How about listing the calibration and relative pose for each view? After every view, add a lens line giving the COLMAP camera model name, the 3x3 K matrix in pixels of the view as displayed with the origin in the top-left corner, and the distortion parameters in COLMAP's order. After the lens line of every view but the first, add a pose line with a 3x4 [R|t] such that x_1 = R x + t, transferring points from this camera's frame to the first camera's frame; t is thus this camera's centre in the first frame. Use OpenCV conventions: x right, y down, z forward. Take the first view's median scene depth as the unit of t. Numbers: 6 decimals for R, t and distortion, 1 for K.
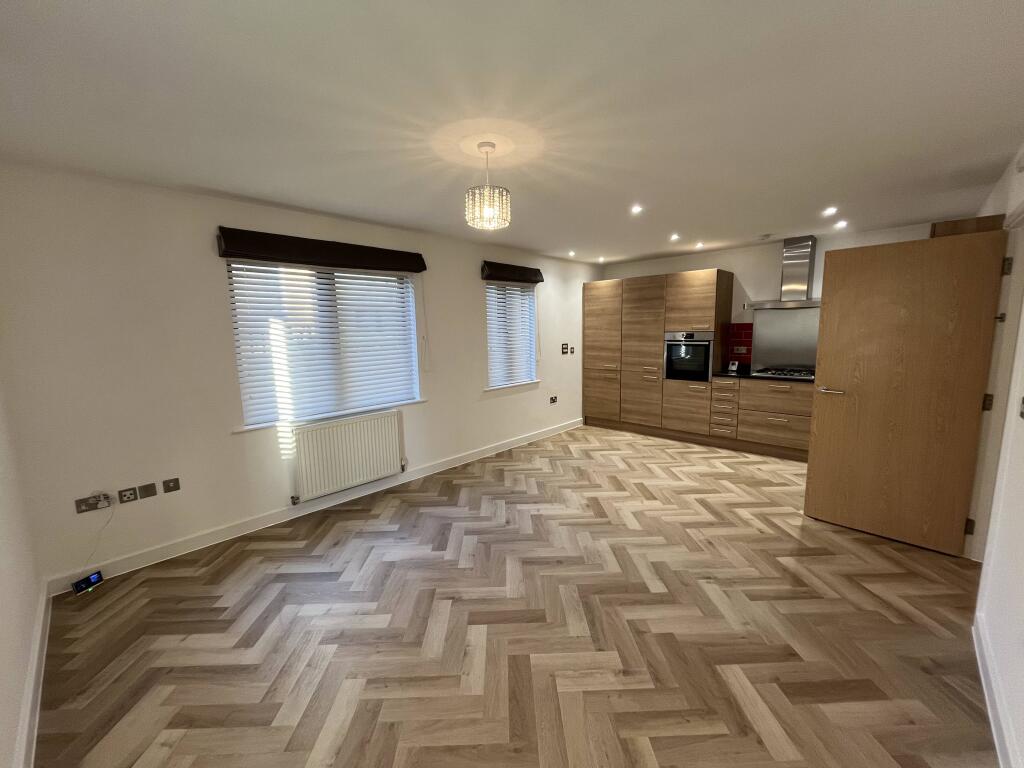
lens RADIAL K [[411.4, 0, 512.0], [0, 411.4, 384.0], [0, 0, 1]] dist [-0.002588, -0.000894]
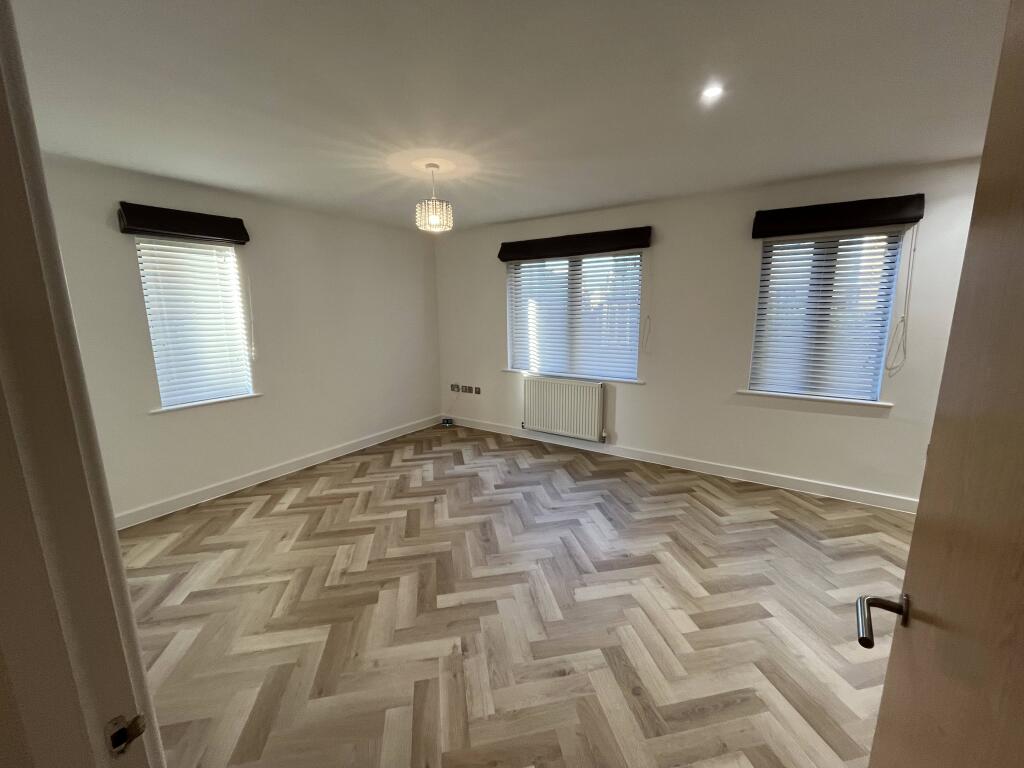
lens RADIAL K [[411.4, 0, 512.0], [0, 411.4, 384.0], [0, 0, 1]] dist [-0.002588, -0.000894]
pose [[0.170401, 0.196349, -0.965614, 0.714867], [-0.128036, 0.976050, 0.175877, -0.094555], [0.977021, 0.093664, 0.191459, 0.566586]]
